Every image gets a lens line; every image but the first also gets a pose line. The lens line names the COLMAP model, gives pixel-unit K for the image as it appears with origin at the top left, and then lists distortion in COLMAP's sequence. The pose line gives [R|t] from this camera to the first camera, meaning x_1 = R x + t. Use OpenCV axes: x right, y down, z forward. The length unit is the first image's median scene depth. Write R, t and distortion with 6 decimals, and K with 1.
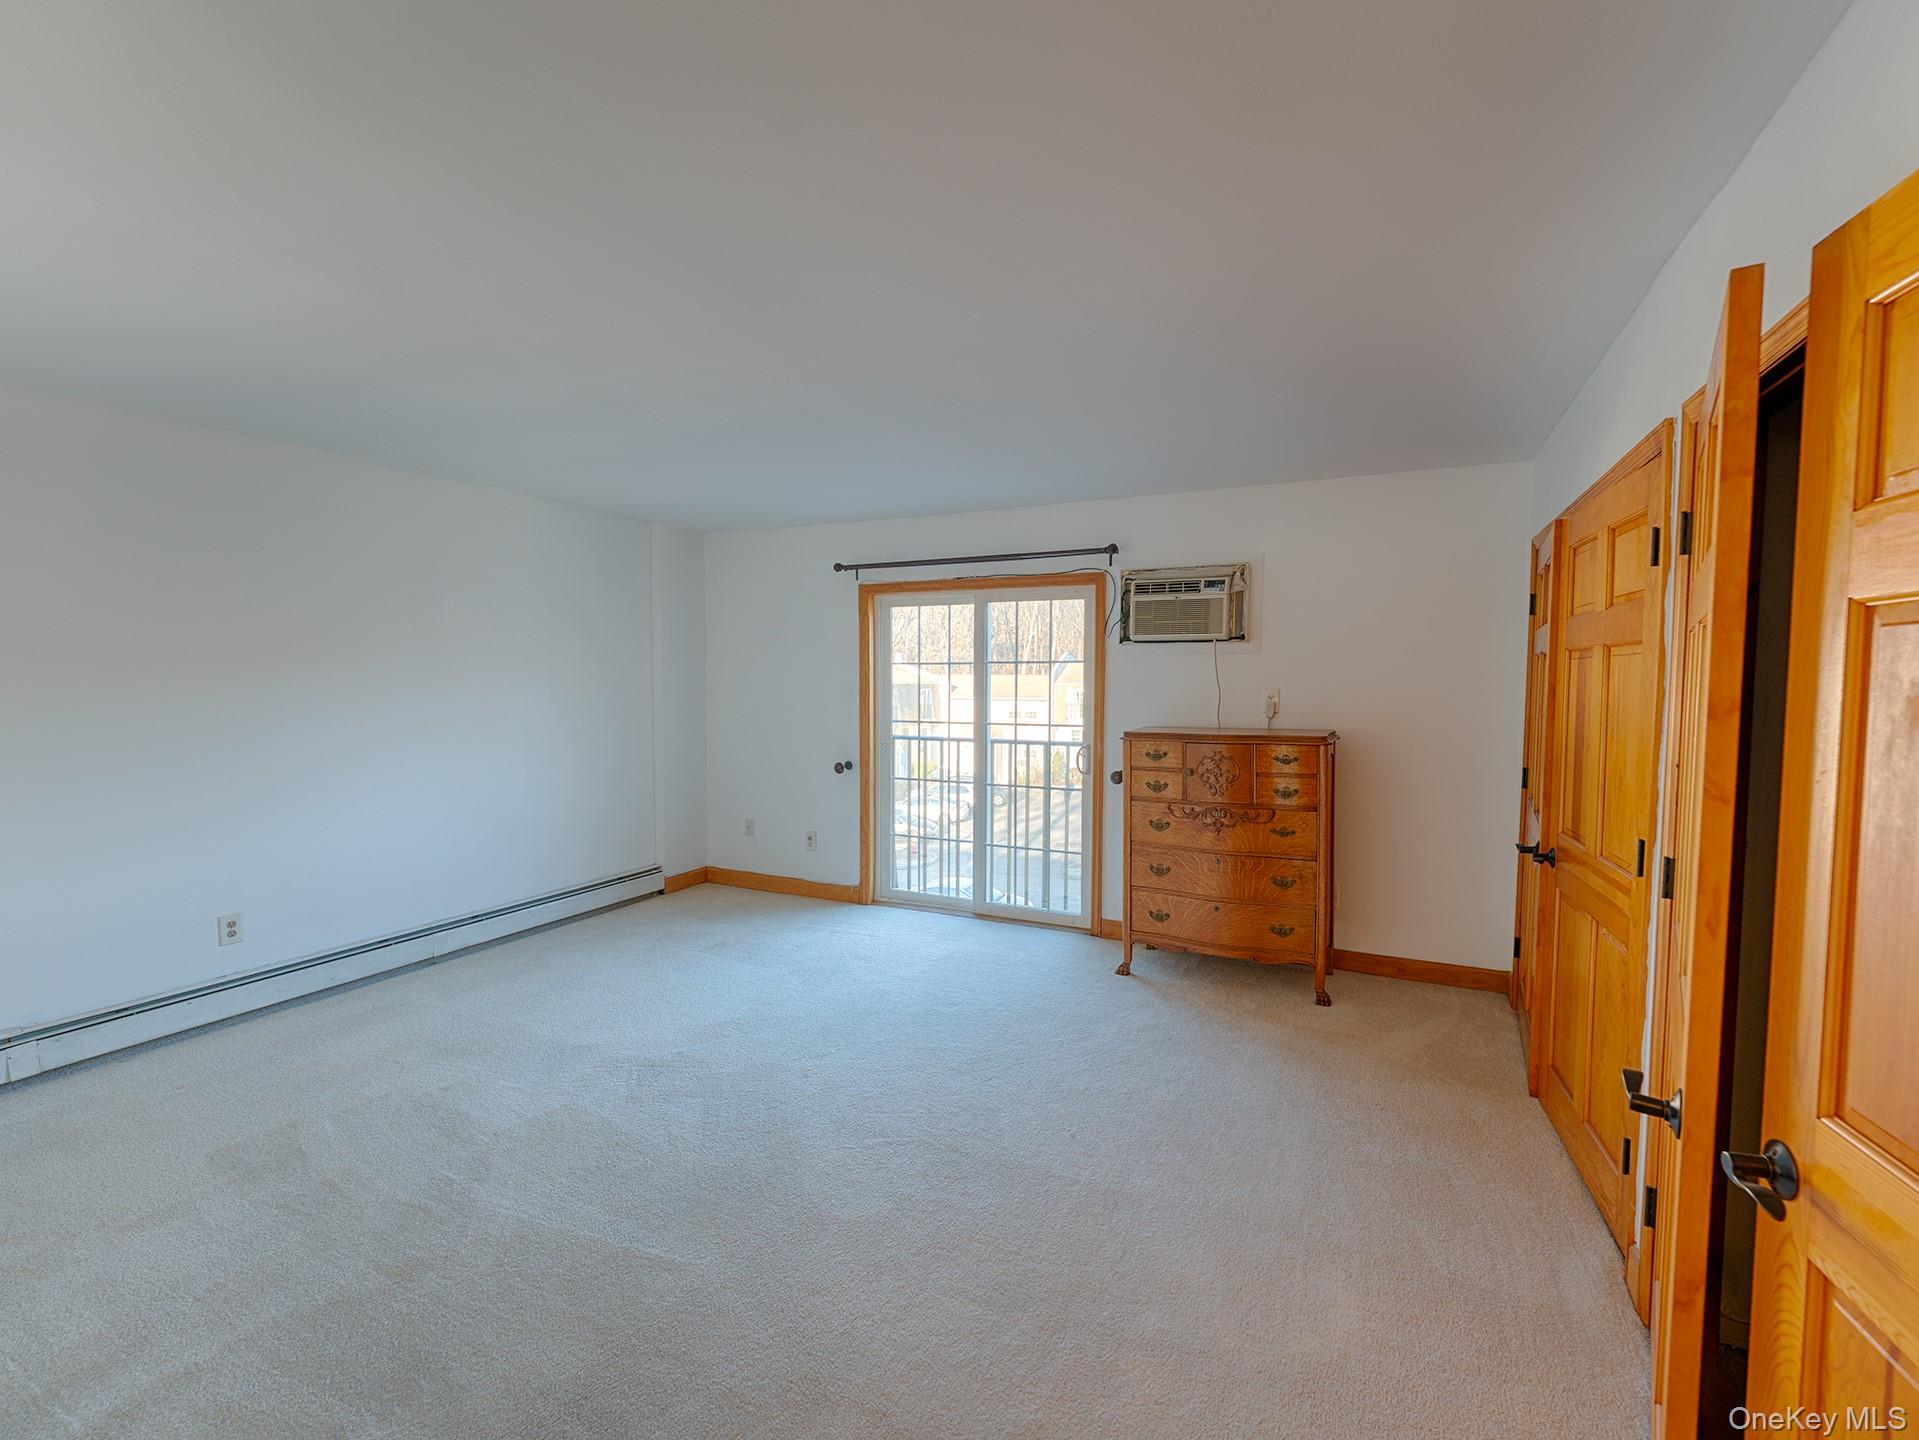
lens RADIAL K [[869.7, 0, 946.4], [0, 869.7, 709.2], [0, 0, 1]] dist [-0.002881, -0.000891]
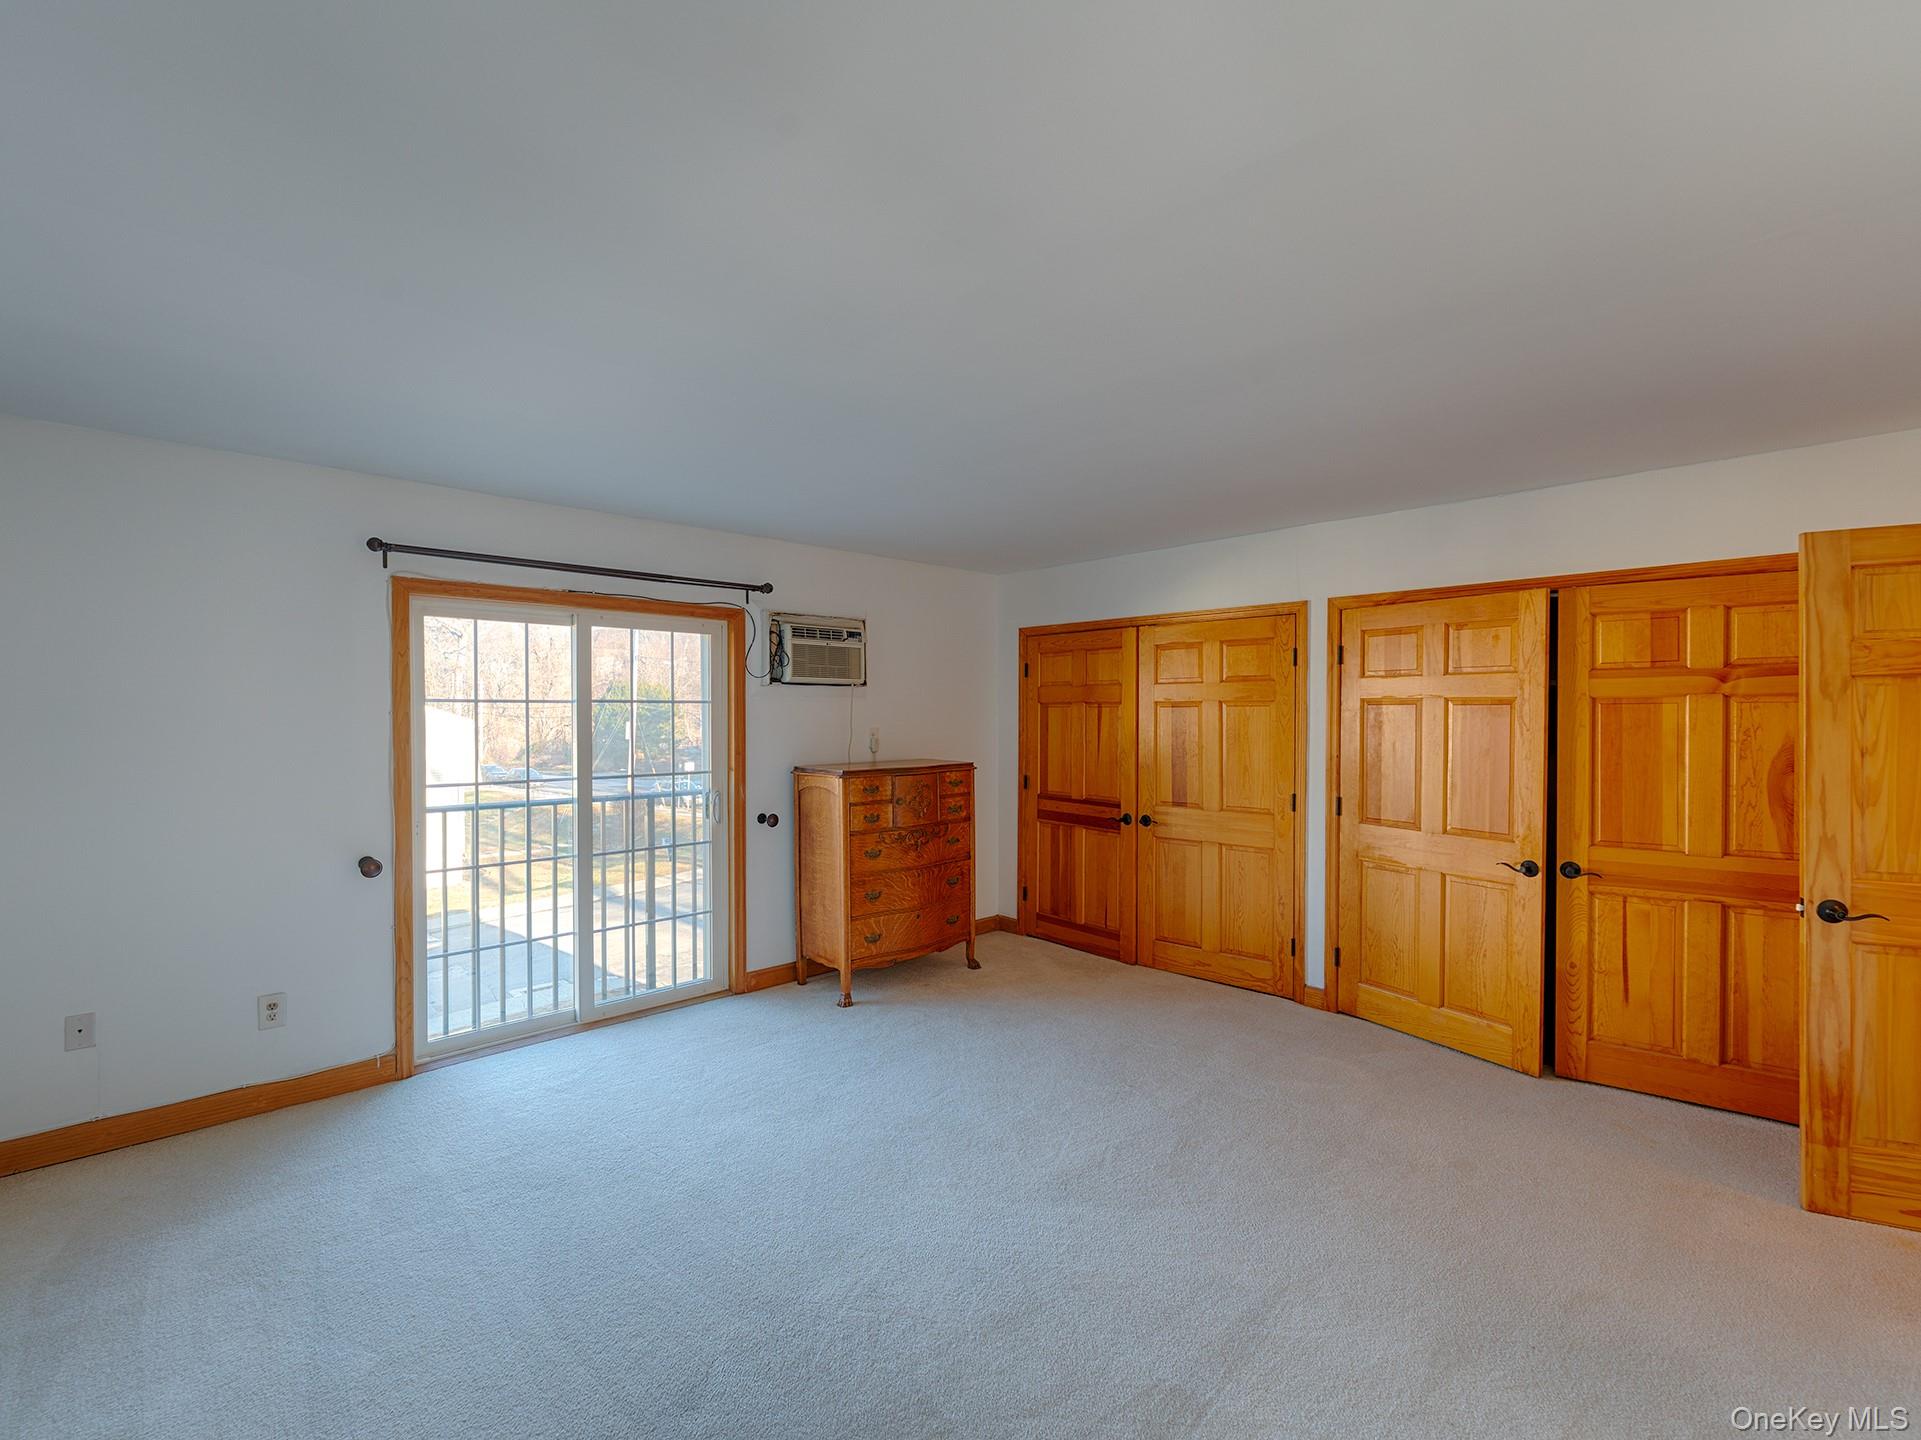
lens RADIAL K [[870.6, 0, 969.2], [0, 870.6, 721.5], [0, 0, 1]] dist [-0.002881, -0.000891]
pose [[0.334833, -0.007149, 0.942250, -0.672896], [0.040129, 0.999172, -0.006679, -0.018399], [-0.941422, 0.040048, 0.334843, 0.470376]]
